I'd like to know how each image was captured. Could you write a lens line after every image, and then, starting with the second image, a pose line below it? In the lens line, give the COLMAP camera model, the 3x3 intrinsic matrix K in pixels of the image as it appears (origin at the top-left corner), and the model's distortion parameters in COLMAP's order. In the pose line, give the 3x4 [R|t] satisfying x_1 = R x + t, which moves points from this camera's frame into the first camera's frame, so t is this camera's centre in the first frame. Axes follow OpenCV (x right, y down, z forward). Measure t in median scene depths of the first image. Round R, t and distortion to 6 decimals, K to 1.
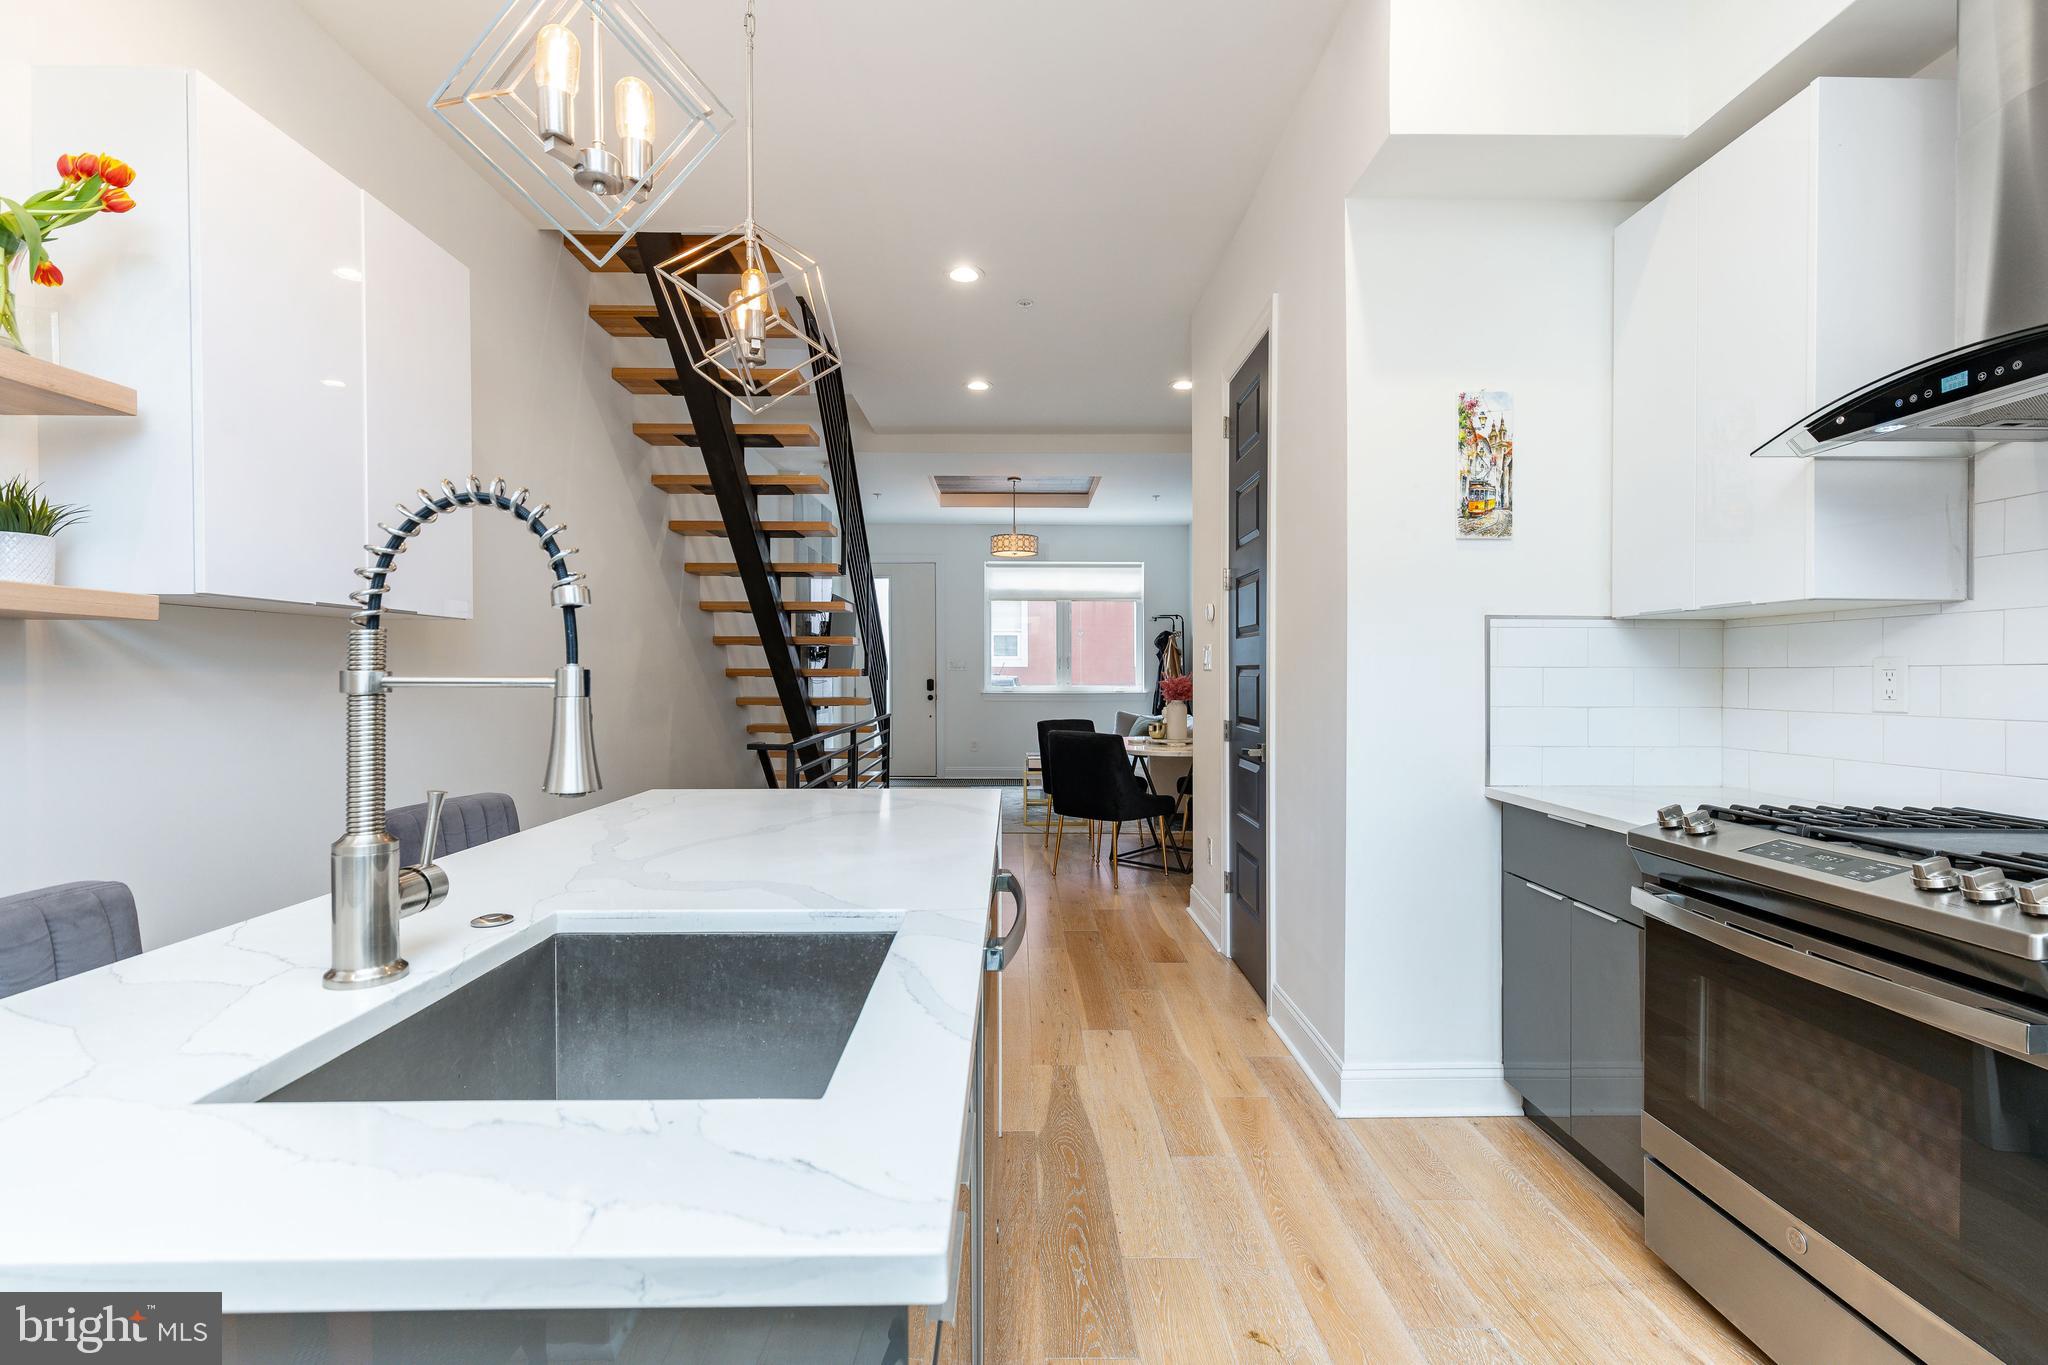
lens RADIAL K [[917.4, 0, 1016.7], [0, 917.4, 682.1], [0, 0, 1]] dist [0.013587, -0.008576]
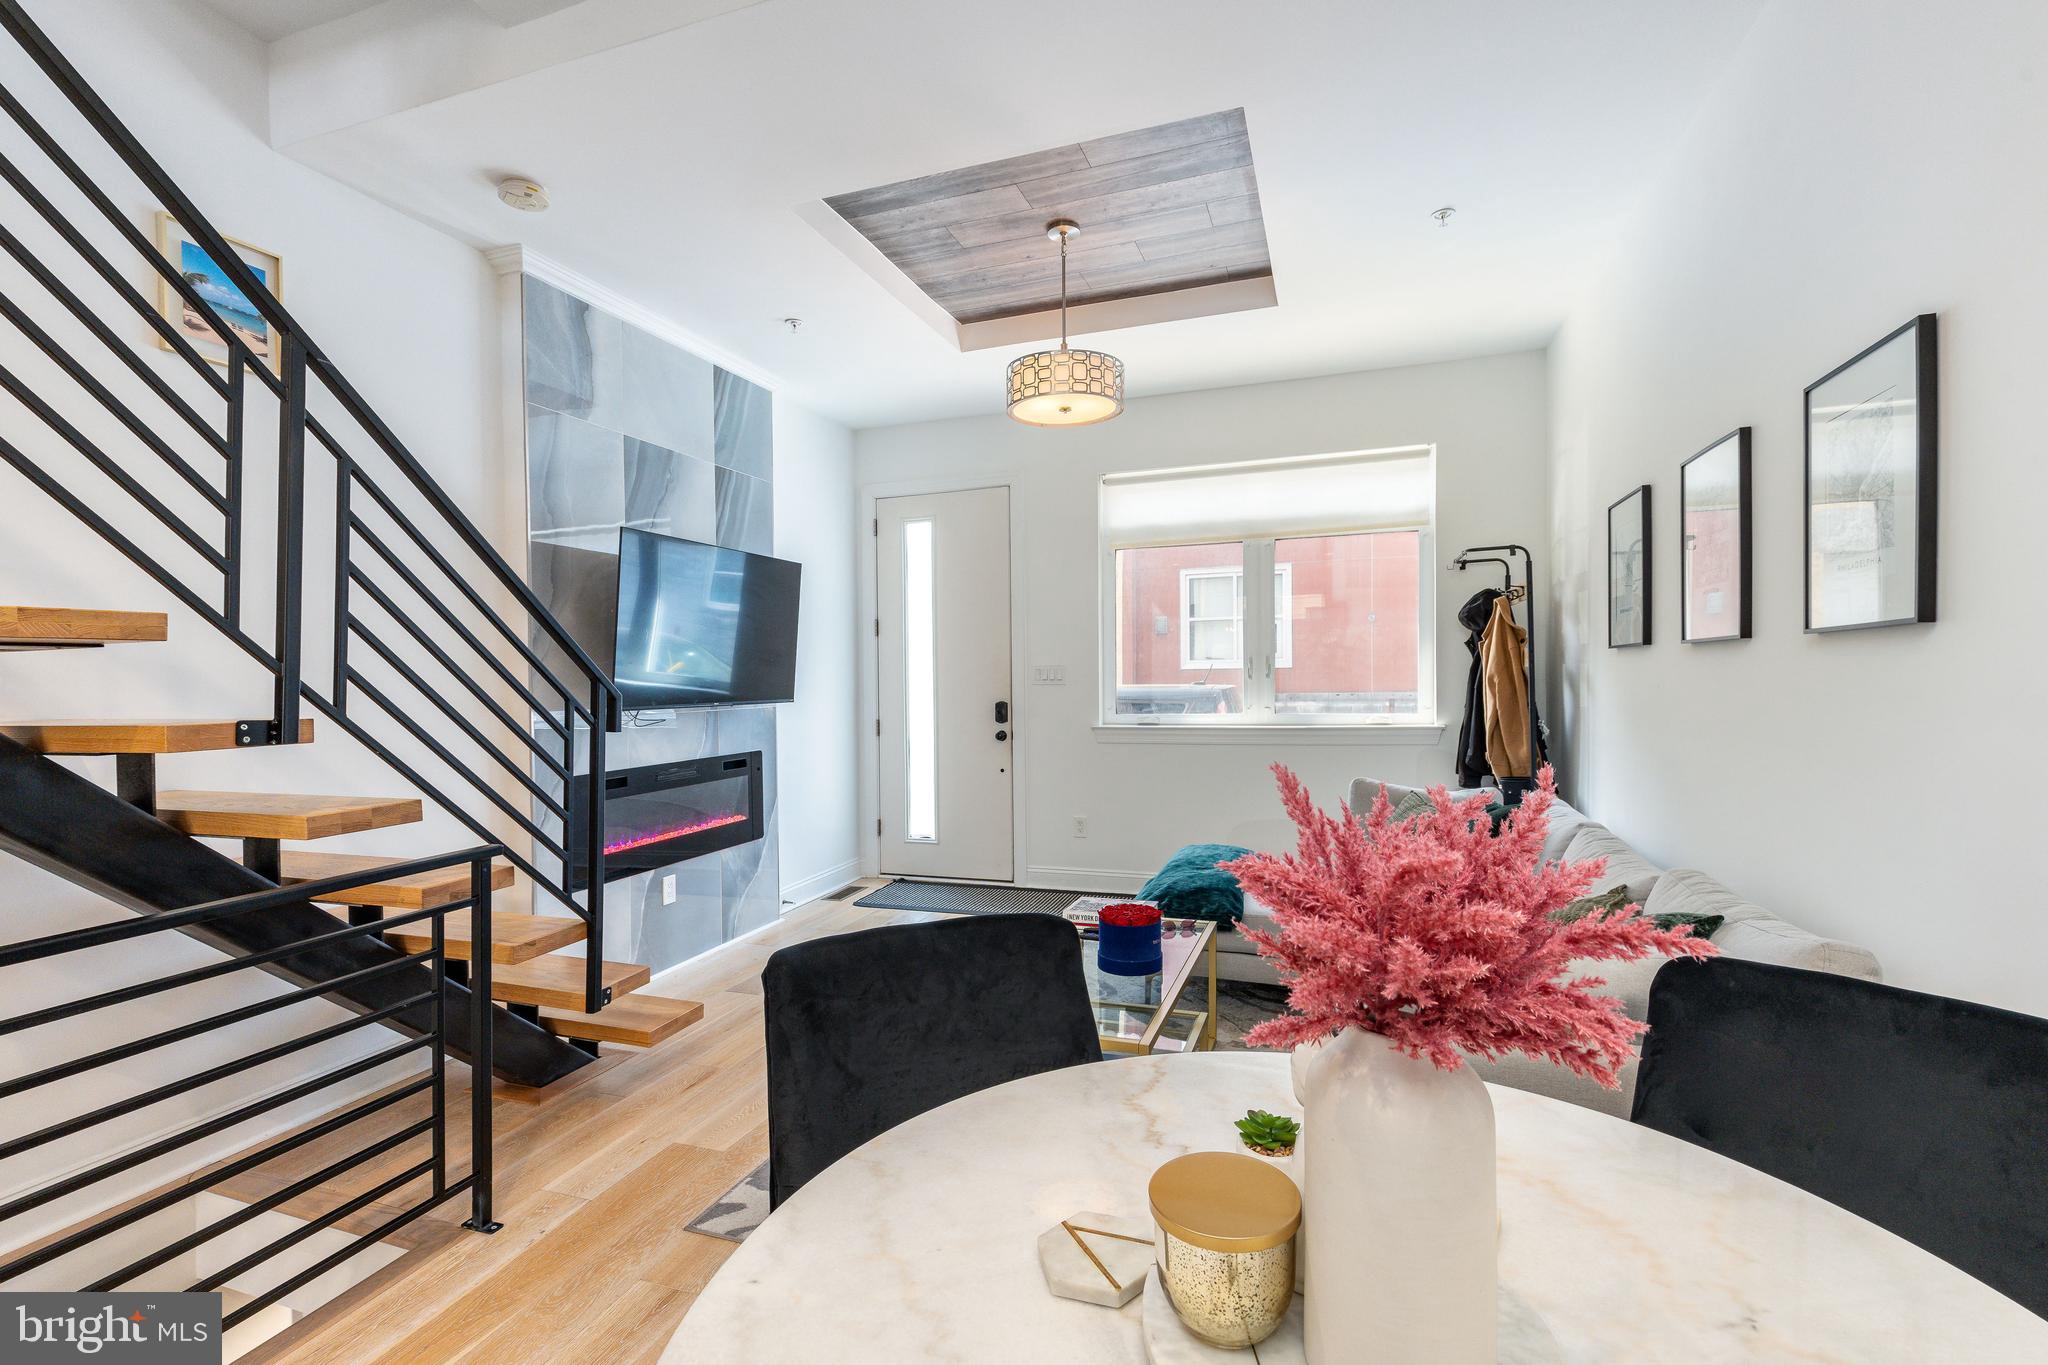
lens RADIAL K [[921.7, 0, 1022.1], [0, 921.7, 689.7], [0, 0, 1]] dist [0.032564, -0.000195]
pose [[0.945361, -0.013877, -0.325731, 0.095652], [0.015615, 0.999874, 0.002721, -0.011694], [0.325652, -0.007658, 0.945459, 0.500491]]
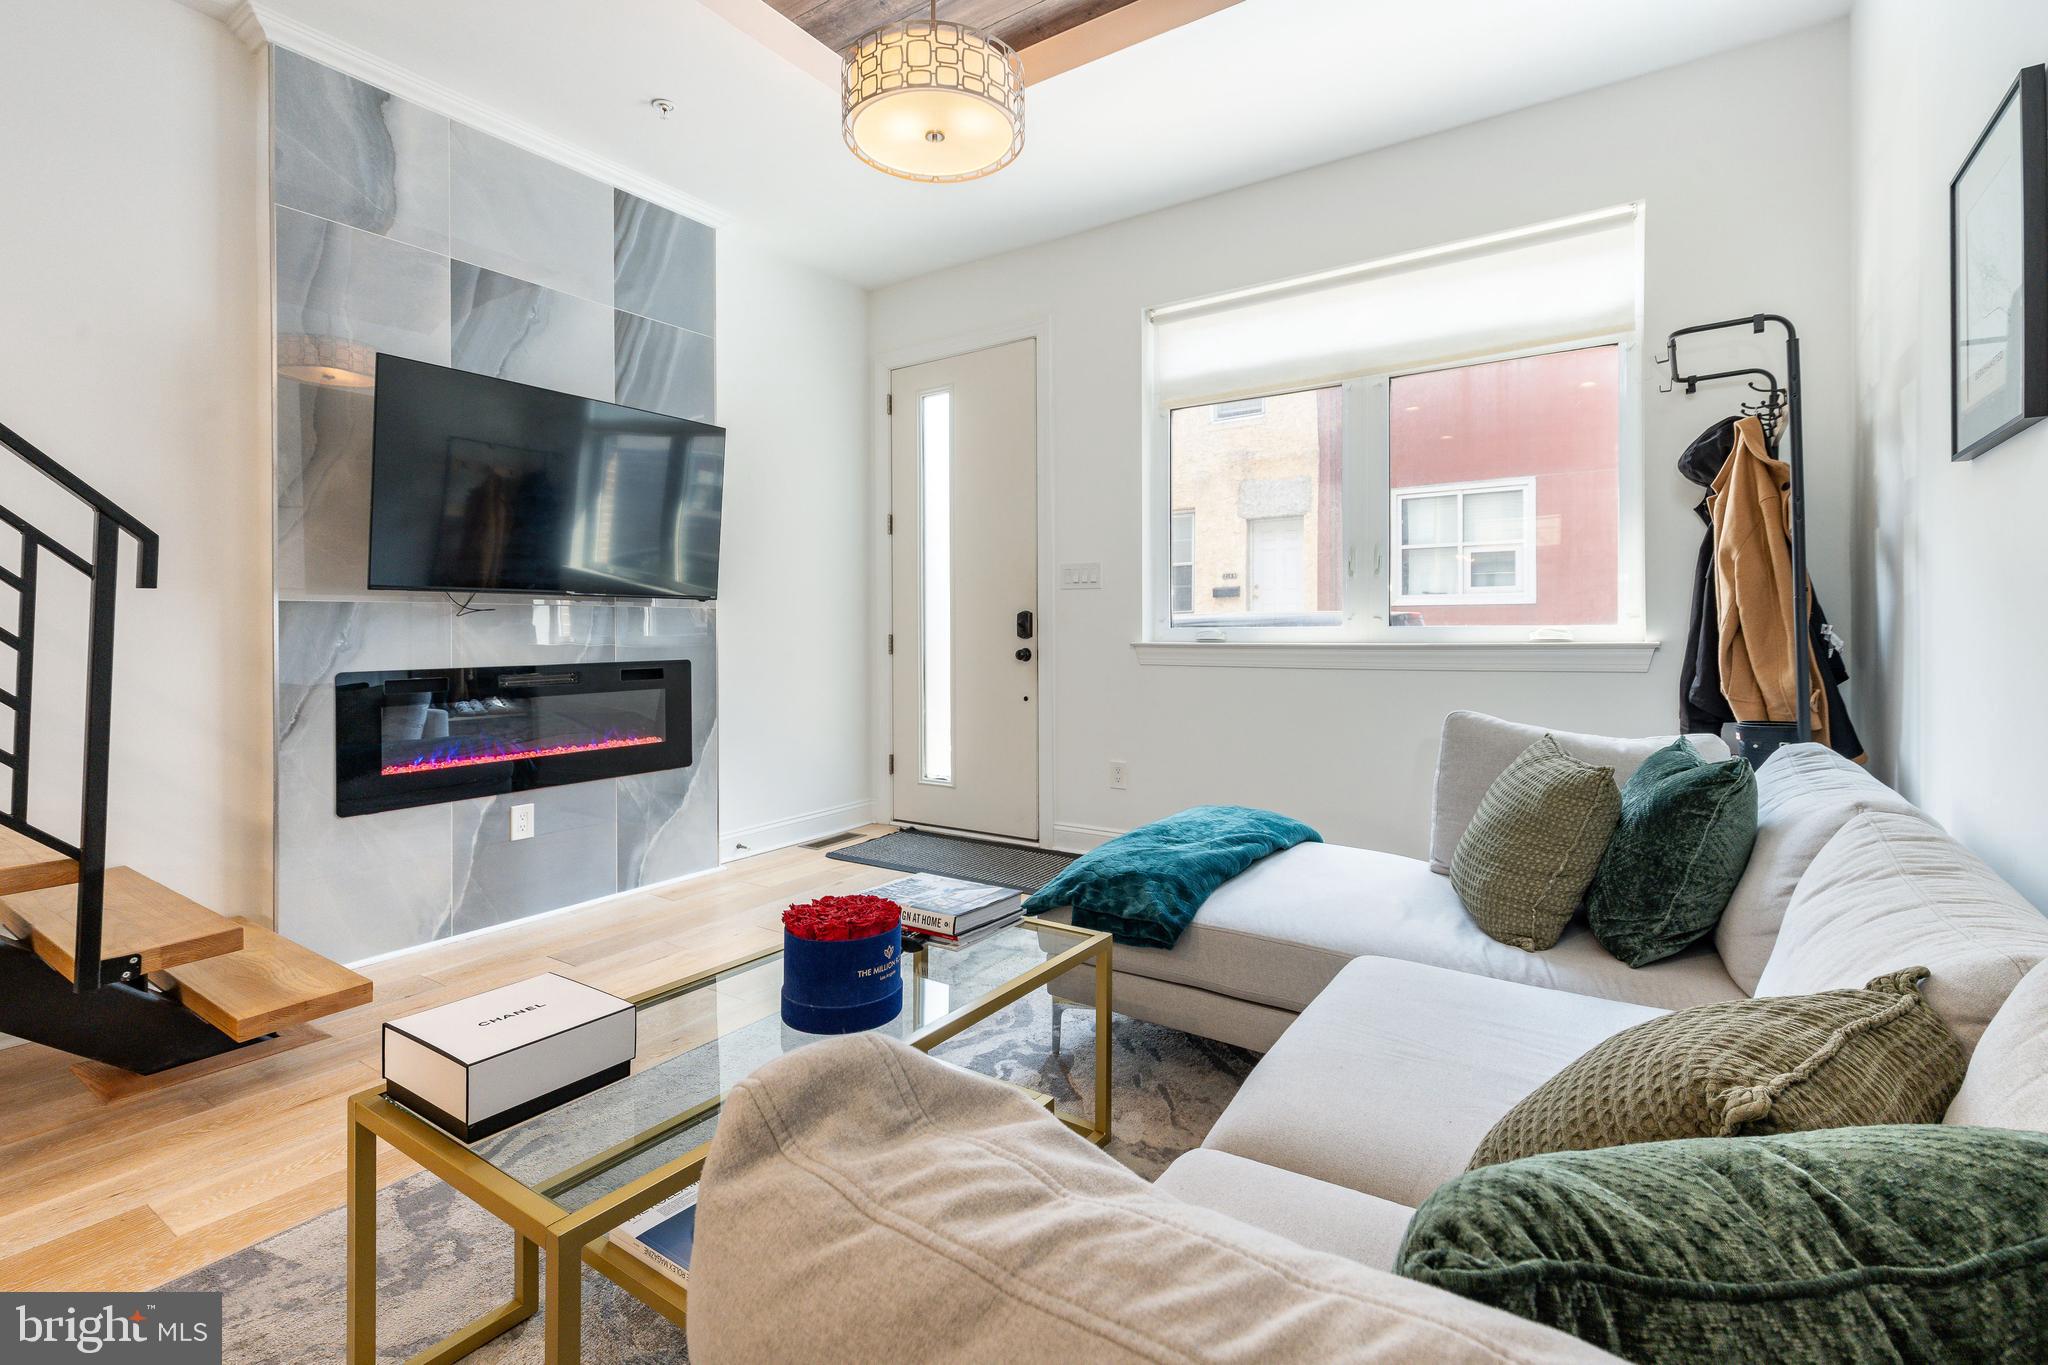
lens RADIAL K [[923.1, 0, 993.5], [0, 923.1, 623.6], [0, 0, 1]] dist [0.011155, 0.000177]
pose [[0.819655, -0.013833, -0.572691, 0.141349], [0.005434, 0.999851, -0.016373, 0.009579], [0.572832, 0.010308, 0.819608, 0.652417]]
